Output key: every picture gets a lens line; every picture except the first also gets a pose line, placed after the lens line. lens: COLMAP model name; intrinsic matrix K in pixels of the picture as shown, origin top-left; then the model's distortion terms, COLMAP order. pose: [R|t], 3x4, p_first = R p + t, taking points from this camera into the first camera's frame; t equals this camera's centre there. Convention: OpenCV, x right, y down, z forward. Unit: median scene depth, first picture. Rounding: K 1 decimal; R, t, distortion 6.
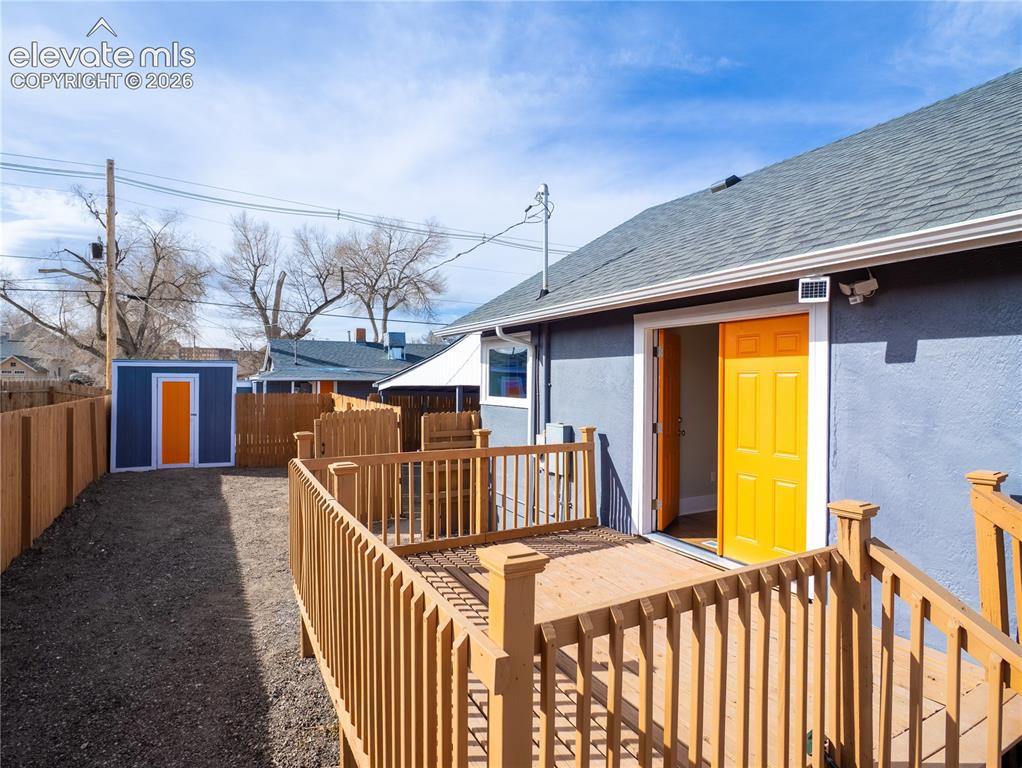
lens RADIAL K [[548.9, 0, 511.3], [0, 548.9, 385.8], [0, 0, 1]] dist [-0.002349, -0.001639]
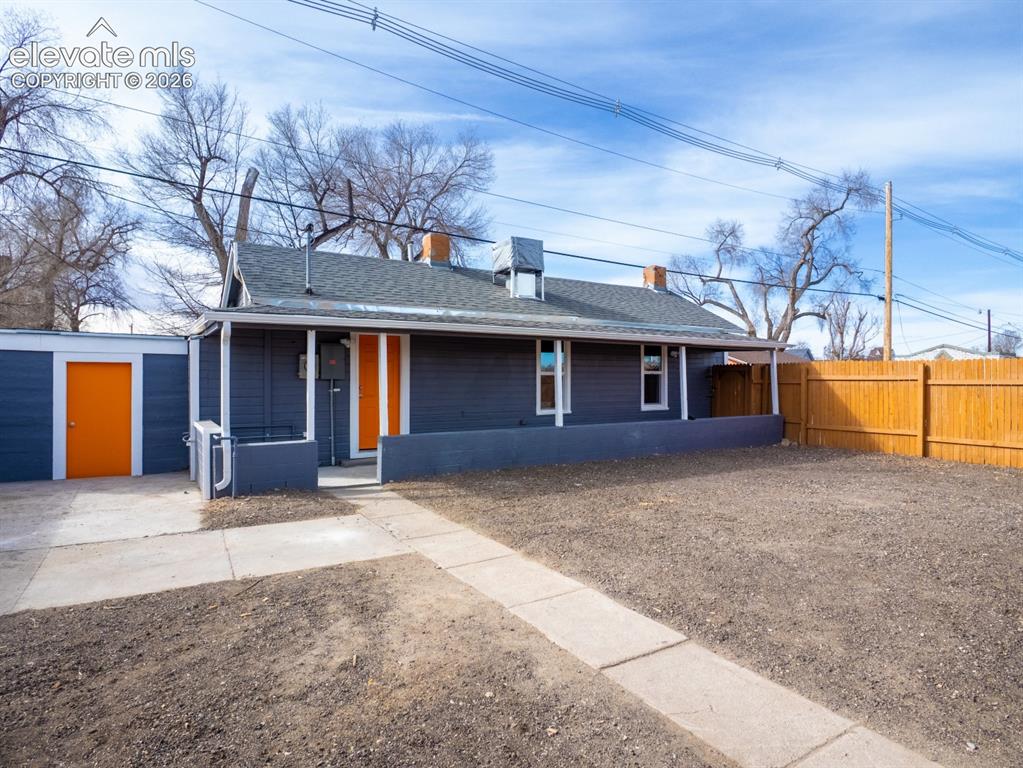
lens RADIAL K [[549.5, 0, 512.2], [0, 549.5, 383.6], [0, 0, 1]] dist [-0.002349, -0.001639]
pose [[0.997490, -0.003682, 0.070705, -0.187799], [0.003896, 0.999988, -0.002891, 0.015943], [-0.070693, 0.003159, 0.997493, 0.411655]]
